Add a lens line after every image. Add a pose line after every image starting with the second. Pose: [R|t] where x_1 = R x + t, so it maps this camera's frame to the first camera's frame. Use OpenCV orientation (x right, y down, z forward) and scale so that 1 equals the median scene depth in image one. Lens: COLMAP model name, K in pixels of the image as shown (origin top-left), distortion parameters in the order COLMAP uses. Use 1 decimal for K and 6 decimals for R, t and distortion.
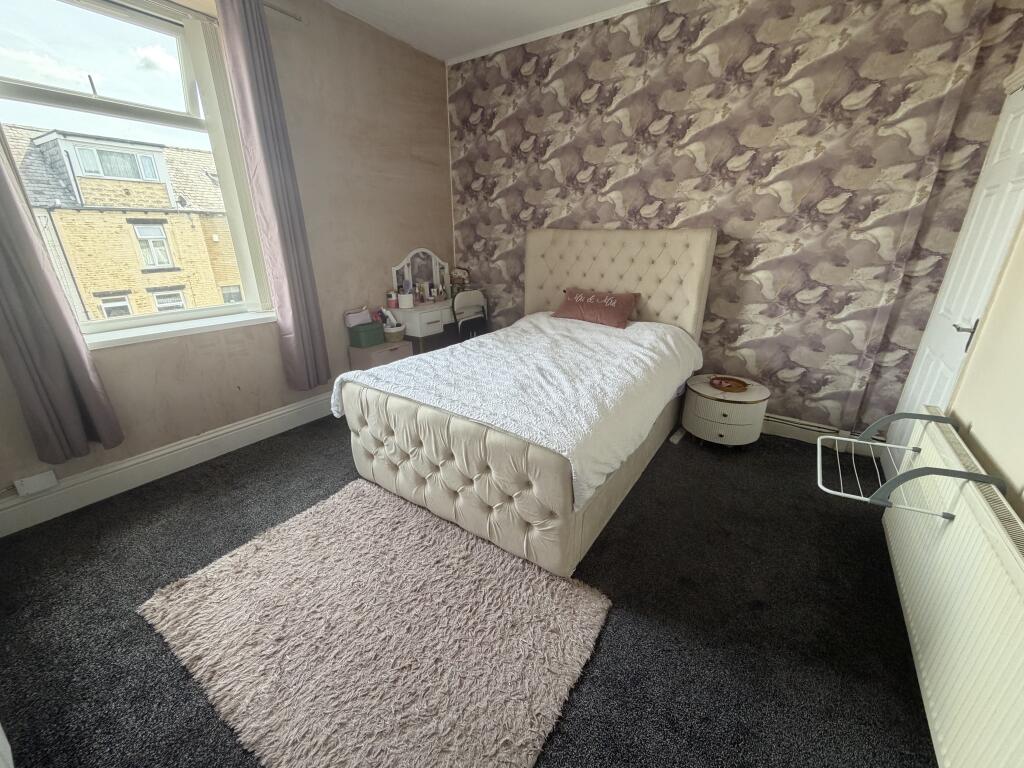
lens RADIAL K [[411.7, 0, 510.2], [0, 411.7, 384.4], [0, 0, 1]] dist [0.003481, -0.000042]
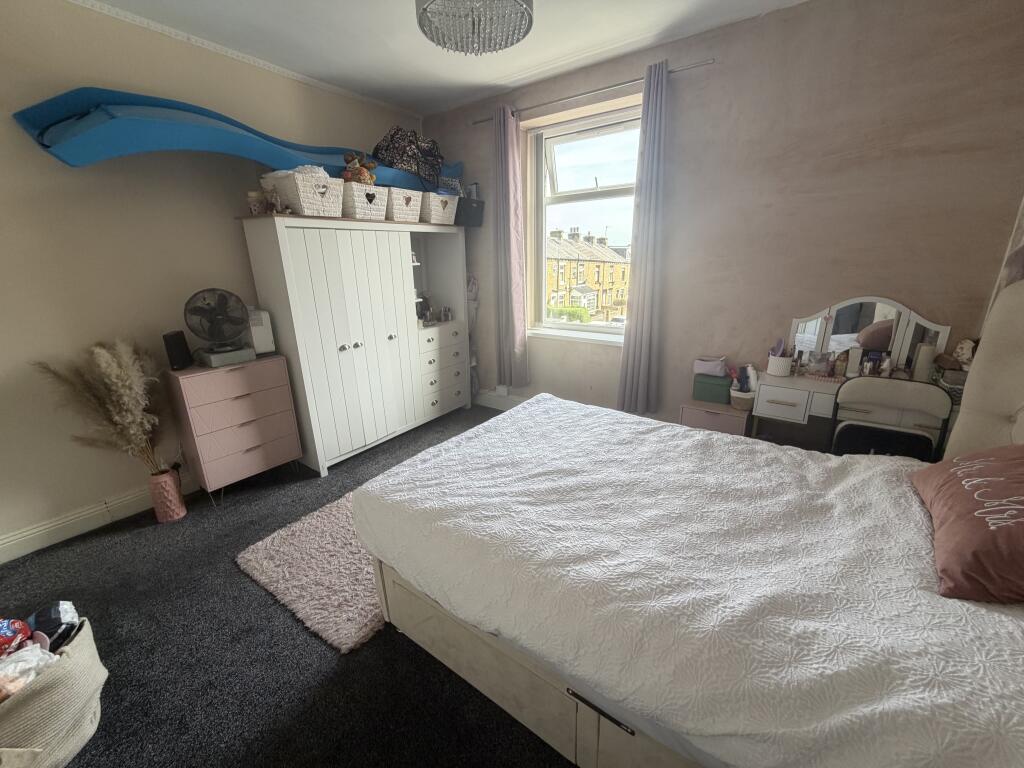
lens RADIAL K [[411.7, 0, 510.2], [0, 411.7, 386.0], [0, 0, 1]] dist [0.003481, -0.000042]
pose [[-0.031712, 0.296443, -0.954524, 0.642841], [-0.323122, 0.900682, 0.290456, -0.312956], [0.945826, 0.317638, 0.067225, 0.705109]]
